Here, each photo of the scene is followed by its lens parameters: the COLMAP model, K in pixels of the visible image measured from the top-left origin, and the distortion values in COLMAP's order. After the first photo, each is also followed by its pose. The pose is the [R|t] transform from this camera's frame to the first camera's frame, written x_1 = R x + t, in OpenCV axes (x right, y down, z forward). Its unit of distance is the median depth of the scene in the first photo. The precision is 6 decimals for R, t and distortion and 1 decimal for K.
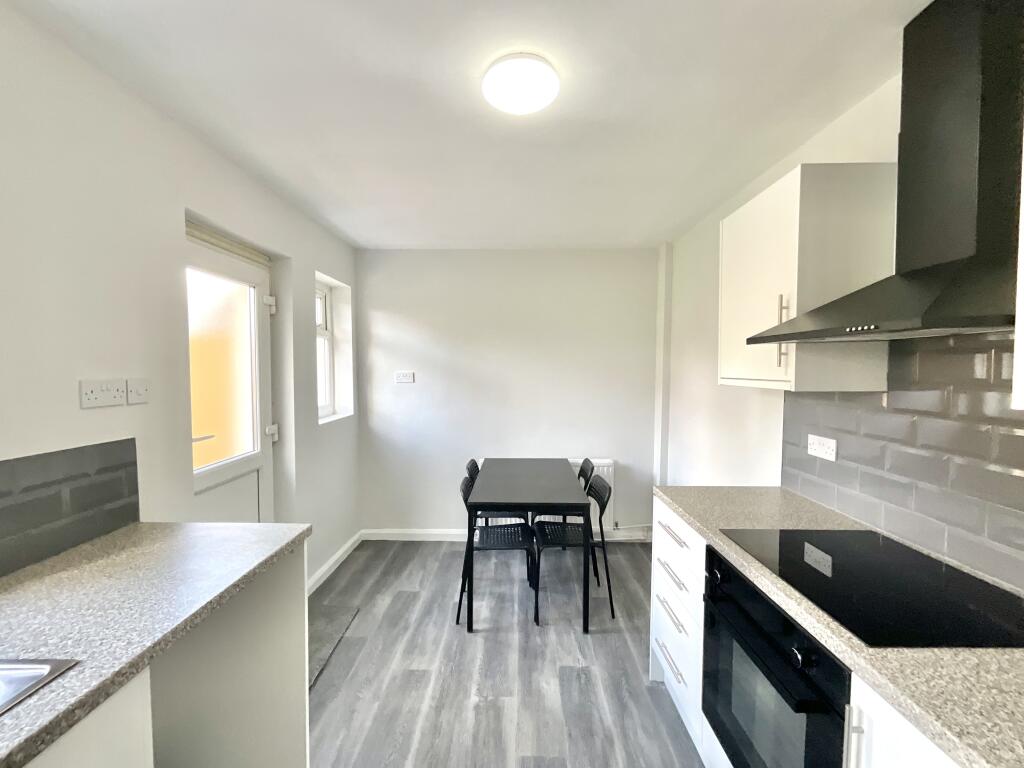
lens RADIAL K [[413.1, 0, 514.0], [0, 413.1, 386.3], [0, 0, 1]] dist [0.003954, 0.001544]
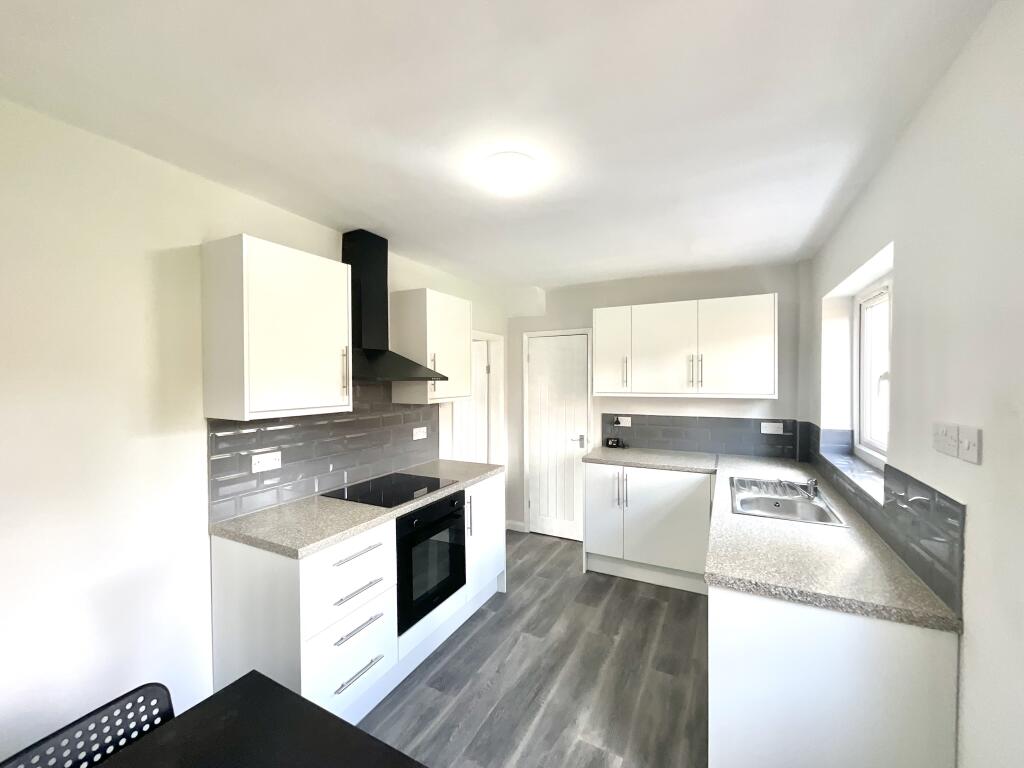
lens RADIAL K [[413.1, 0, 510.6], [0, 413.1, 382.1], [0, 0, 1]] dist [0.003954, 0.001544]
pose [[-0.885143, -0.005685, 0.465285, -0.328025], [0.018976, 0.998653, 0.048300, -0.118005], [-0.464933, 0.051582, -0.883842, 1.842623]]
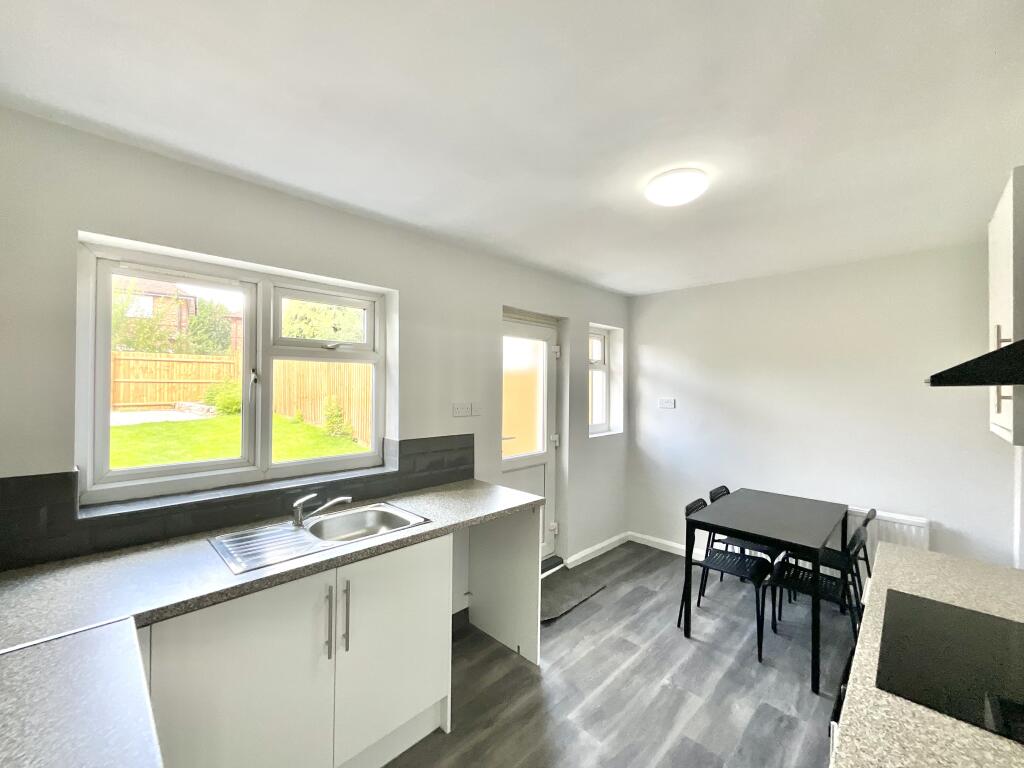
lens RADIAL K [[413.1, 0, 513.1], [0, 413.1, 387.0], [0, 0, 1]] dist [0.003954, 0.001544]
pose [[0.721360, 0.005724, -0.692537, 0.322373], [-0.037716, 0.998807, -0.031031, -0.023222], [0.691533, 0.048504, 0.720715, -0.152525]]
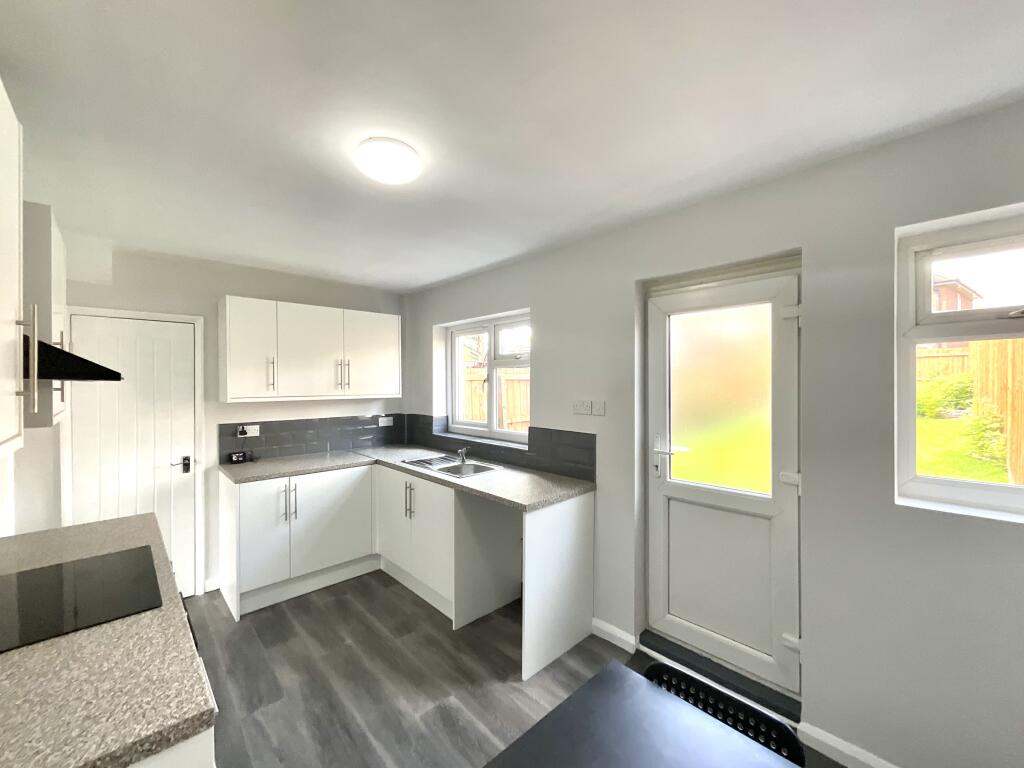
lens RADIAL K [[413.1, 0, 508.3], [0, 413.1, 384.2], [0, 0, 1]] dist [0.003954, 0.001544]
pose [[-0.728466, -0.002276, -0.685078, 0.354723], [-0.030570, 0.999106, 0.029186, -0.103192], [0.684400, 0.042204, -0.727884, 1.827704]]
